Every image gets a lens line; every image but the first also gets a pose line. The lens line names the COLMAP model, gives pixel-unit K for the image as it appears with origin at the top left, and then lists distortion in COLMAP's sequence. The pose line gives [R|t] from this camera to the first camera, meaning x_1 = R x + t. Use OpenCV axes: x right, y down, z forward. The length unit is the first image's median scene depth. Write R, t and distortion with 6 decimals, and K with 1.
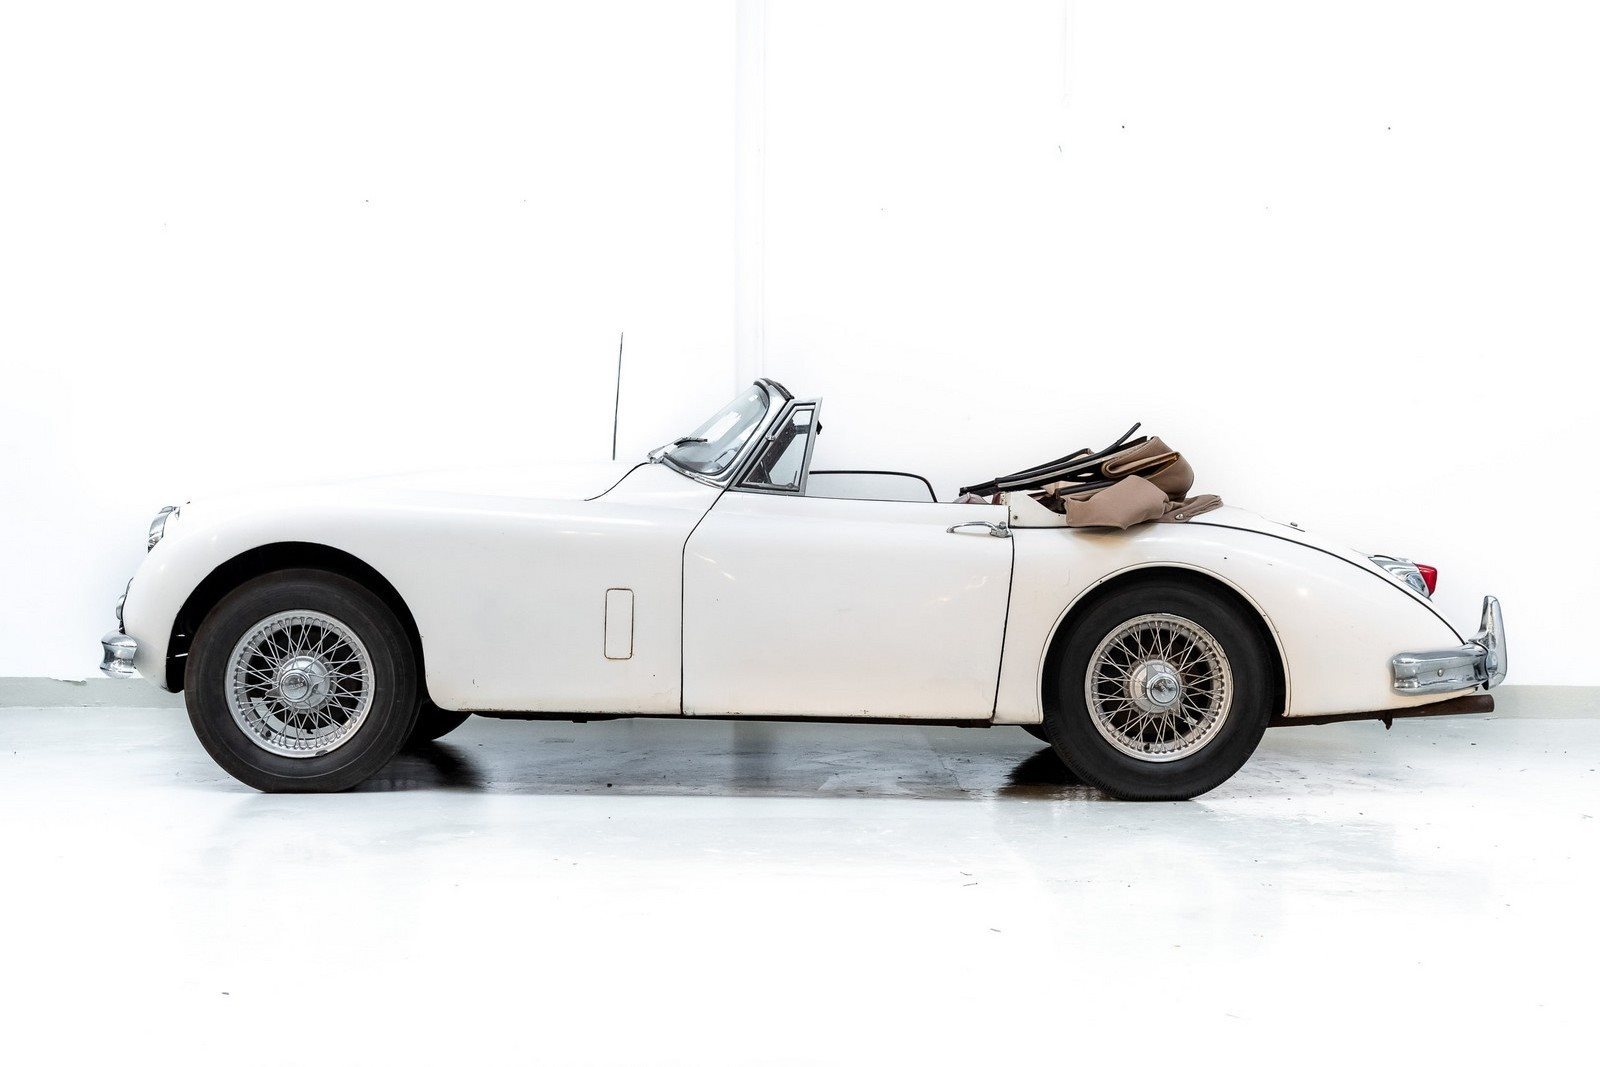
lens RADIAL K [[1857.6, 0, 802.1], [0, 1857.6, 525.2], [0, 0, 1]] dist [-0.000066, 0.000000]
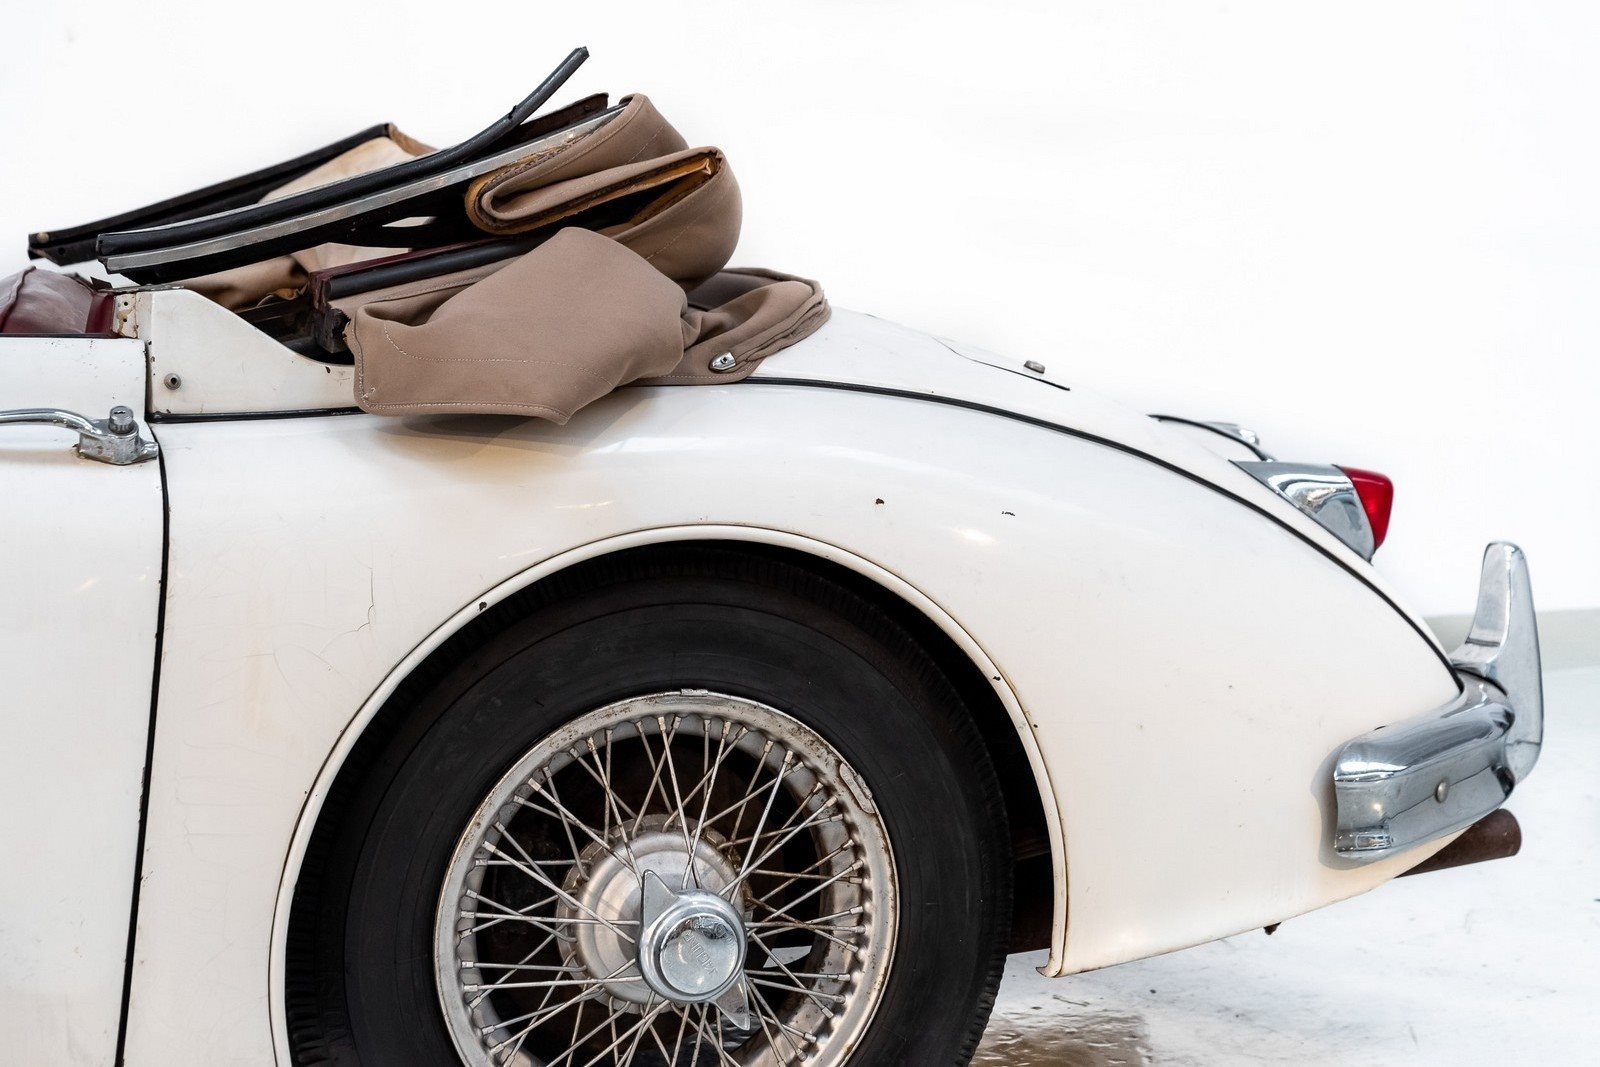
lens RADIAL K [[2513.7, 0, 799.9], [0, 2513.7, 523.9], [0, 0, 1]] dist [0.018817, 0.000000]
pose [[0.944026, -0.045841, 0.326671, 0.079352], [0.004955, 0.992156, 0.124909, -0.030073], [-0.329835, -0.116298, 0.936848, 0.610869]]
